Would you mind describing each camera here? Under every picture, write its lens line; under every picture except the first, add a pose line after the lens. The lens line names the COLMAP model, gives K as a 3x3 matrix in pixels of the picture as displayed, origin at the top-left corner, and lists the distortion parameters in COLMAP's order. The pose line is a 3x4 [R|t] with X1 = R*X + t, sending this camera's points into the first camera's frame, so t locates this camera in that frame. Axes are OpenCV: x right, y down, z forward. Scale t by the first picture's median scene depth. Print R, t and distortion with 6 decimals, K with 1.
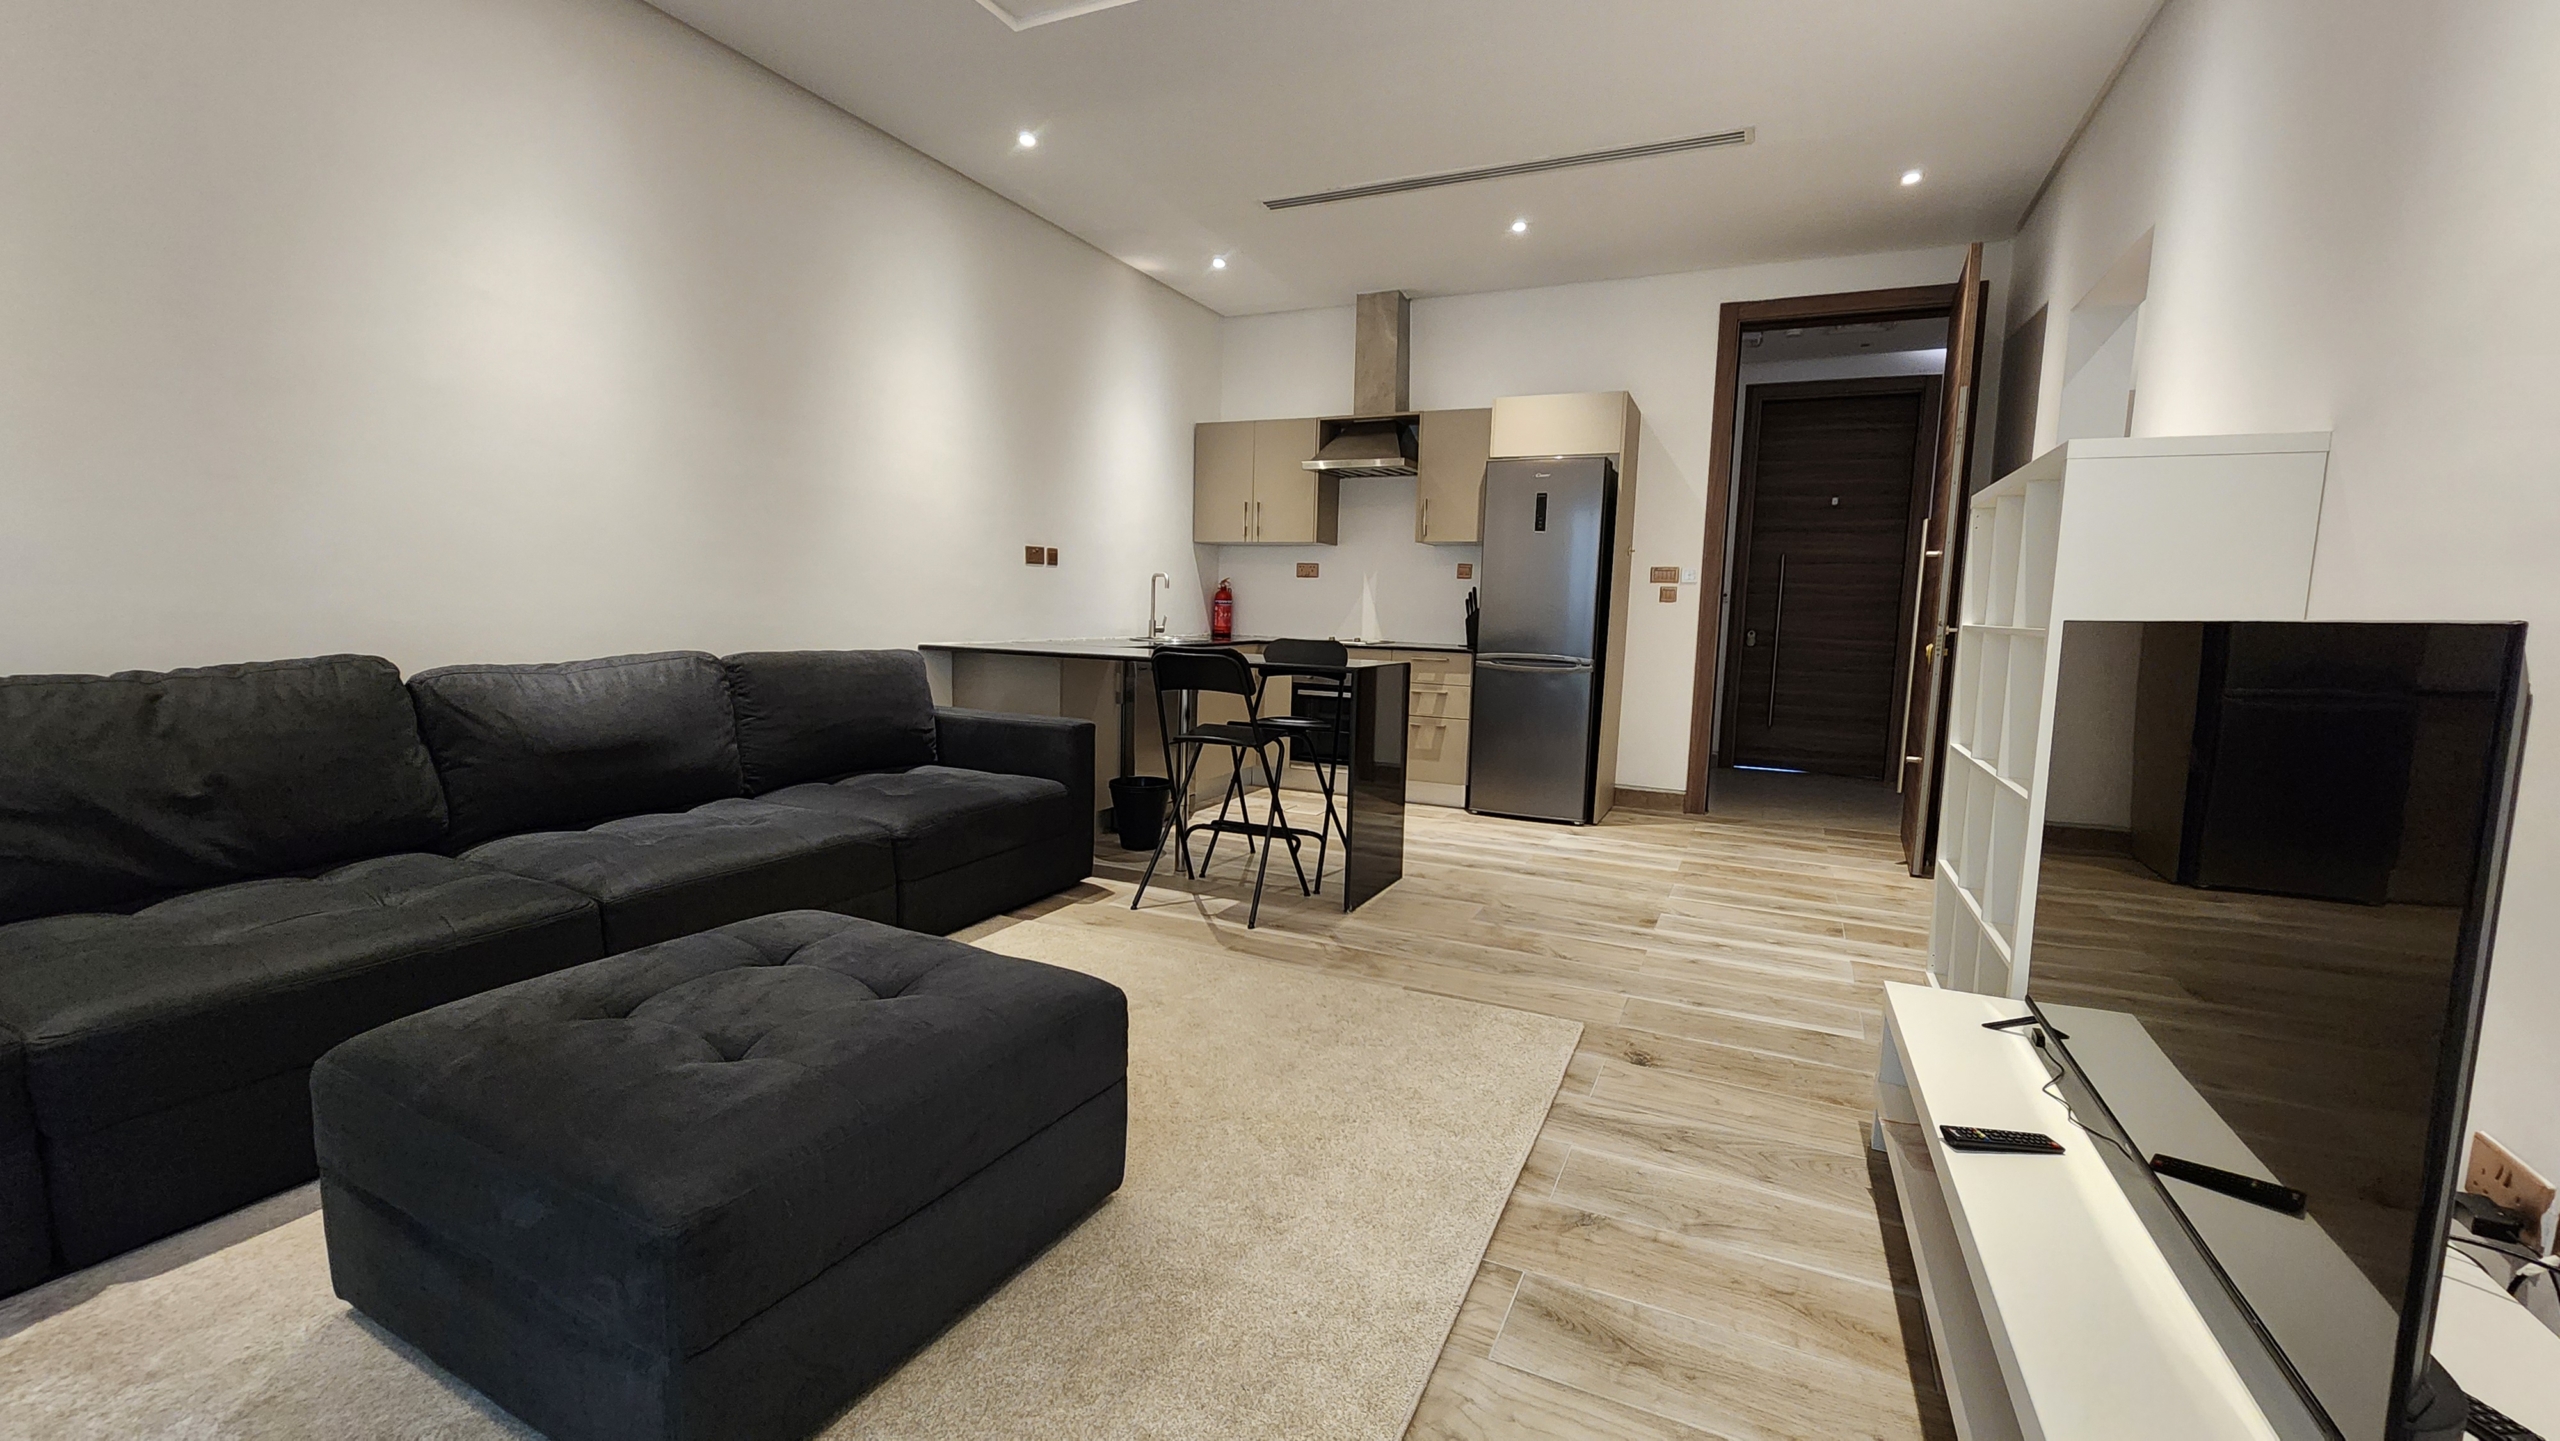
lens RADIAL K [[1050.9, 0, 1297.9], [0, 1050.9, 715.6], [0, 0, 1]] dist [-0.002490, -0.000213]
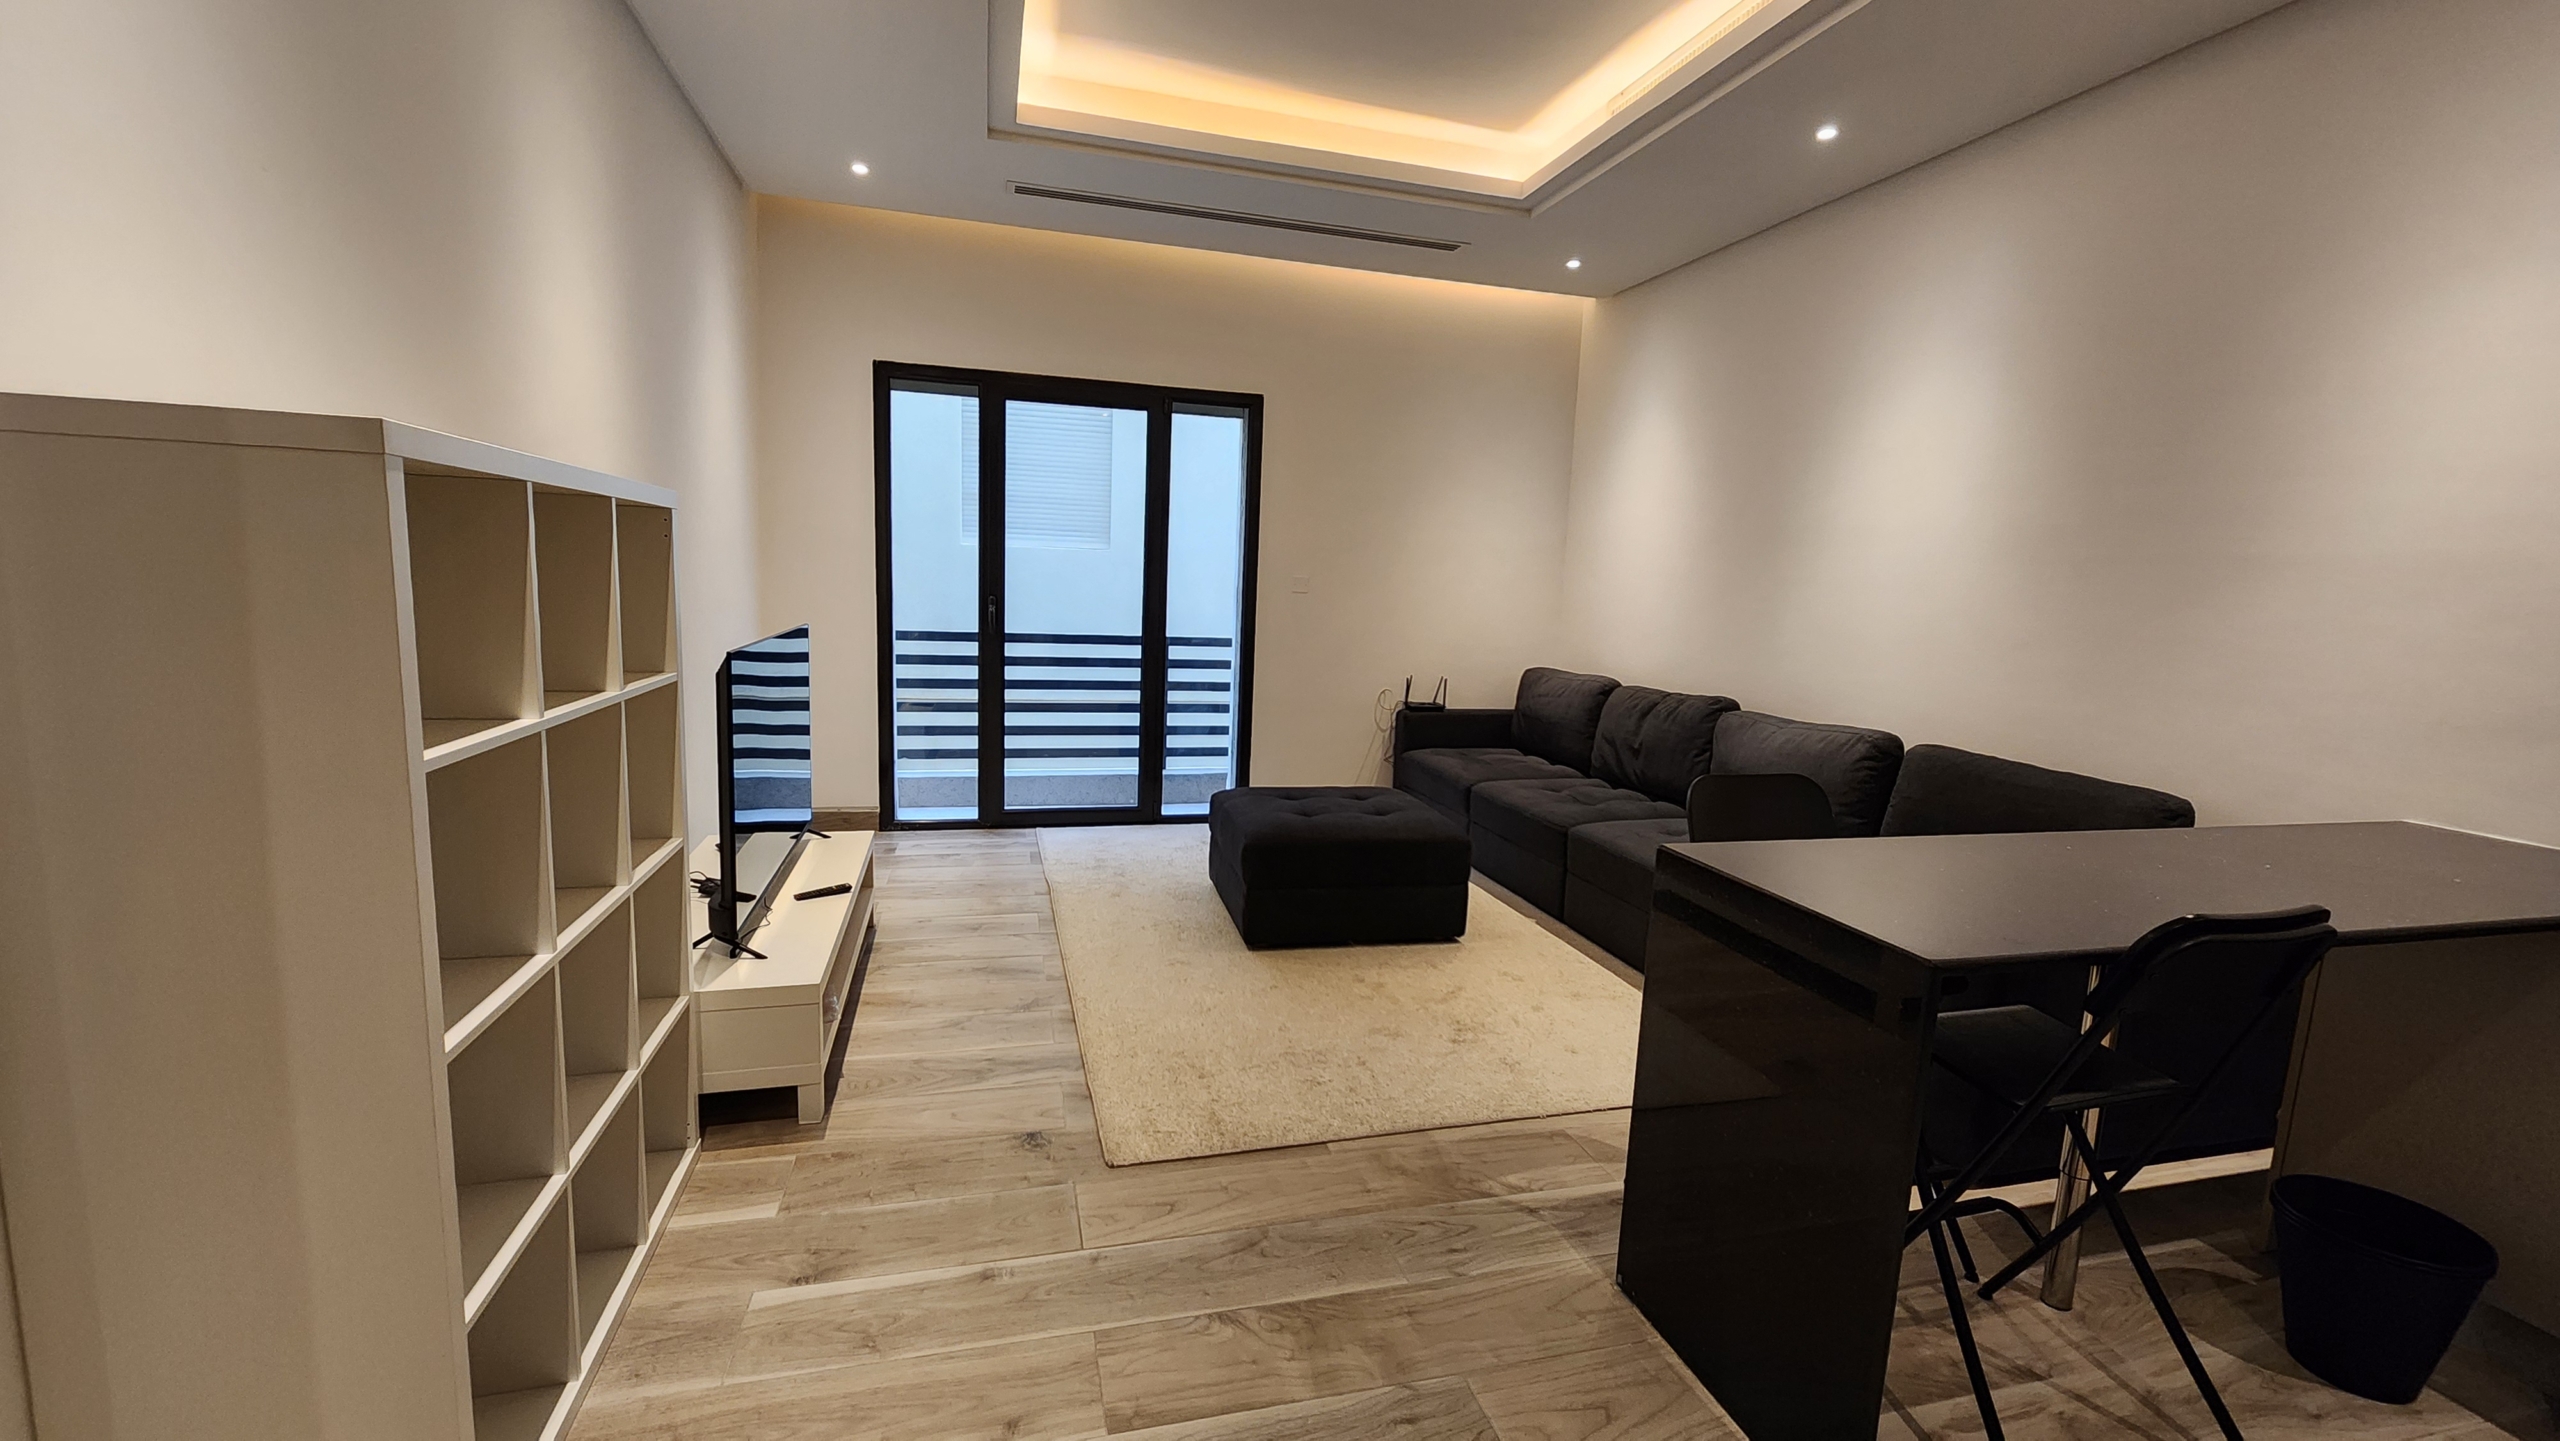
lens RADIAL K [[1050.9, 0, 1292.8], [0, 1050.9, 723.4], [0, 0, 1]] dist [-0.002490, -0.000213]
pose [[-0.760349, 0.022104, -0.649138, 0.718725], [-0.137423, 0.971320, 0.194041, -0.245950], [0.634810, 0.236745, -0.735505, 1.669901]]
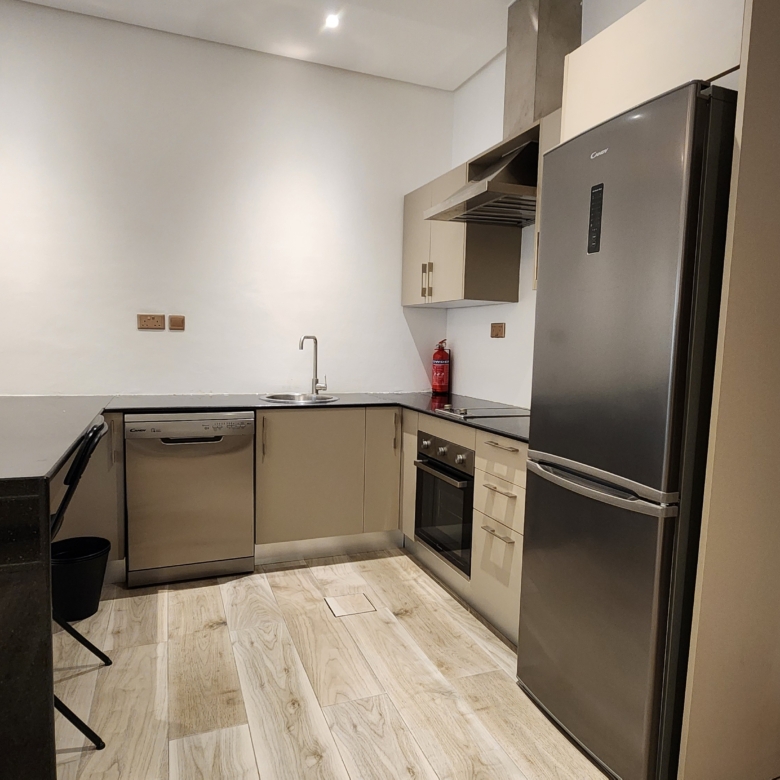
lens RADIAL K [[556.0, 0, 390.2], [0, 556.0, 392.8], [0, 0, 1]] dist [-0.006881, 0.000125]
pose [[0.693500, 0.045556, -0.719015, 0.374876], [-0.082625, 0.996443, -0.016560, -0.083678], [0.715703, 0.070894, 0.694798, 0.746075]]
